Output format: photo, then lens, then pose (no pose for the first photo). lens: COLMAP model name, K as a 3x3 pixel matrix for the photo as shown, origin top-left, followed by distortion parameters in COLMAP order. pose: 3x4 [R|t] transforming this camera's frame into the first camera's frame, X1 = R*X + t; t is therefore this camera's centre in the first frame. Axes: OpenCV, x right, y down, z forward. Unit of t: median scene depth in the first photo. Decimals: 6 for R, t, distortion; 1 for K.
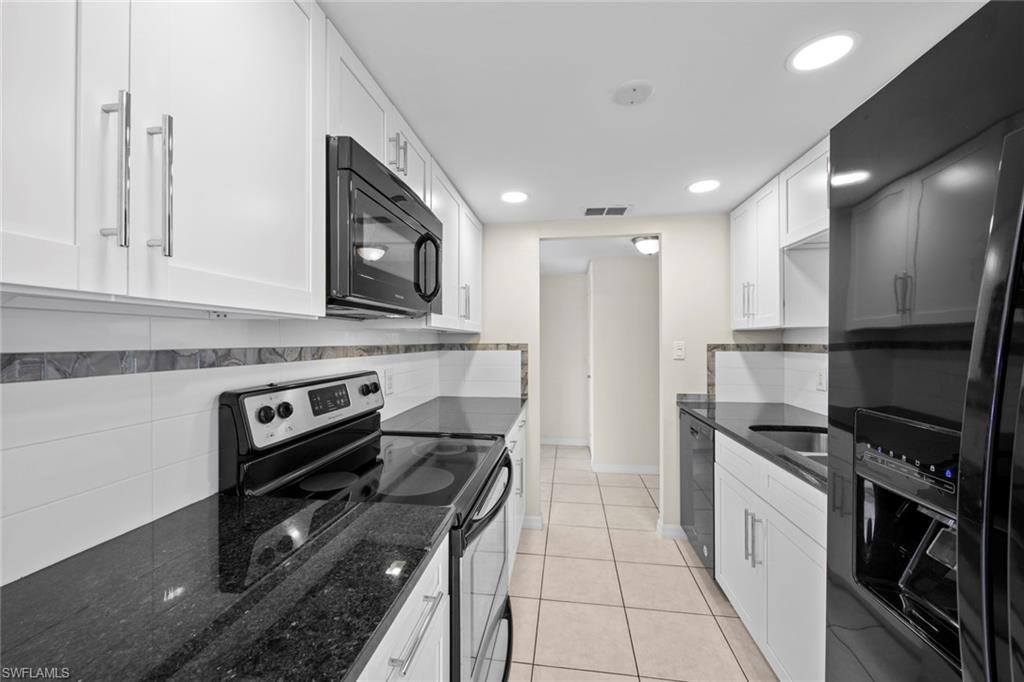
lens RADIAL K [[402.8, 0, 511.8], [0, 402.8, 344.6], [0, 0, 1]] dist [0.009787, -0.004234]
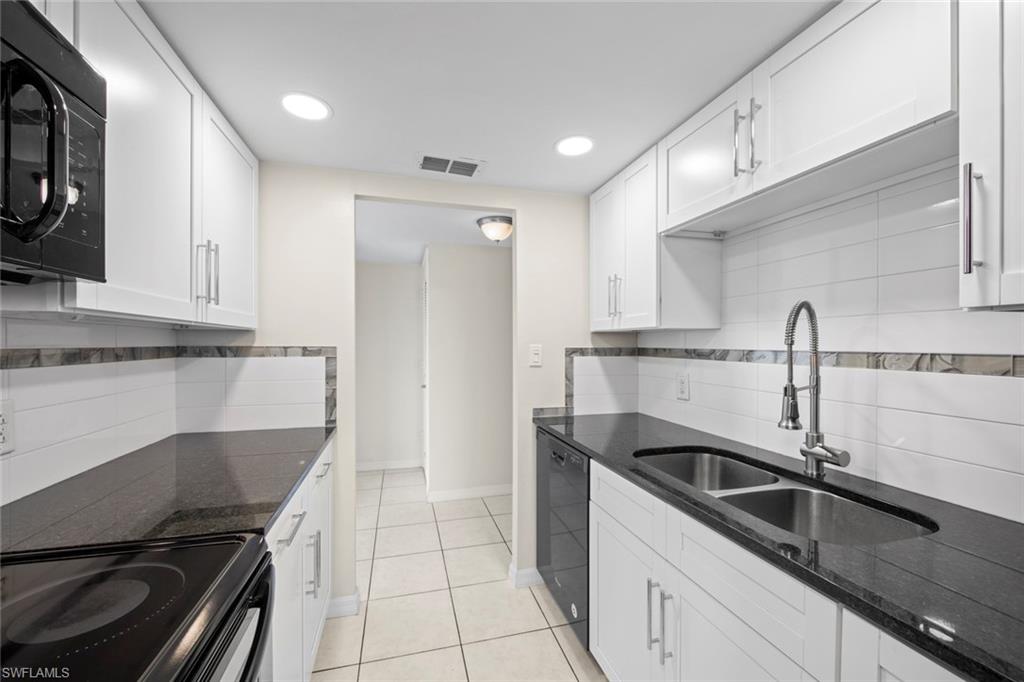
lens RADIAL K [[402.8, 0, 509.7], [0, 402.8, 347.9], [0, 0, 1]] dist [0.009787, -0.004234]
pose [[0.918818, 0.001654, 0.394677, 0.042432], [-0.001808, 0.999998, 0.000017, -0.001137], [-0.394676, -0.000729, 0.918820, 0.269132]]
